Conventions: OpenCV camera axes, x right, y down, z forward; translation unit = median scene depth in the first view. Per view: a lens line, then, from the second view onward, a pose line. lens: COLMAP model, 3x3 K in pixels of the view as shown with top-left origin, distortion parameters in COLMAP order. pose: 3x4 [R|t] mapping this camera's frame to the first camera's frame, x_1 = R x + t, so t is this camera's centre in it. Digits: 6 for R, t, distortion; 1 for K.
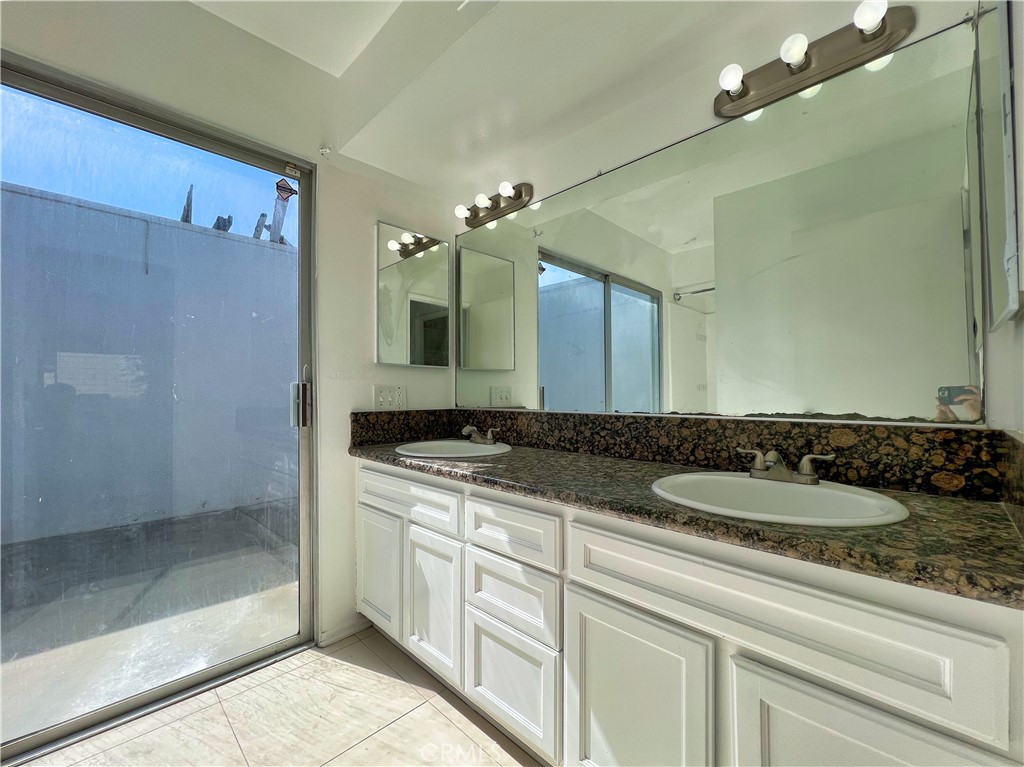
lens RADIAL K [[427.8, 0, 512.0], [0, 427.8, 383.5], [0, 0, 1]] dist [-0.000960, -0.000114]
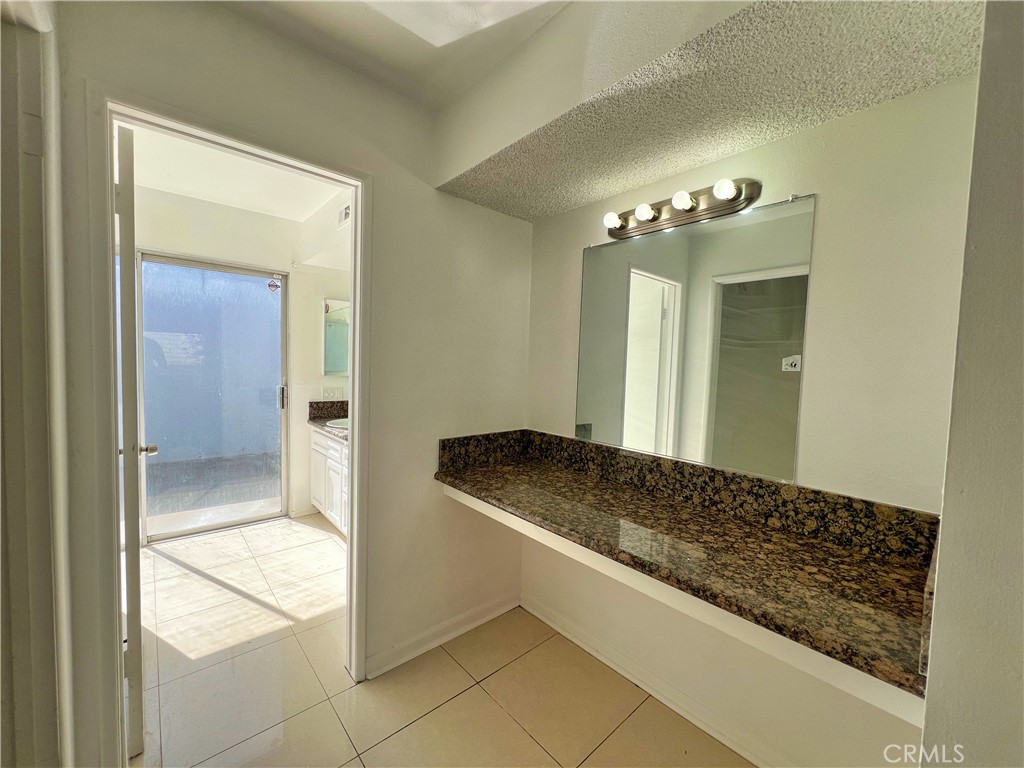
lens RADIAL K [[427.8, 0, 512.0], [0, 427.8, 384.0], [0, 0, 1]] dist [-0.000960, -0.000114]
pose [[0.996287, 0.038653, -0.076925, 0.695682], [-0.033253, 0.996973, 0.070278, -0.182319], [0.079409, -0.067459, 0.994557, -0.848144]]
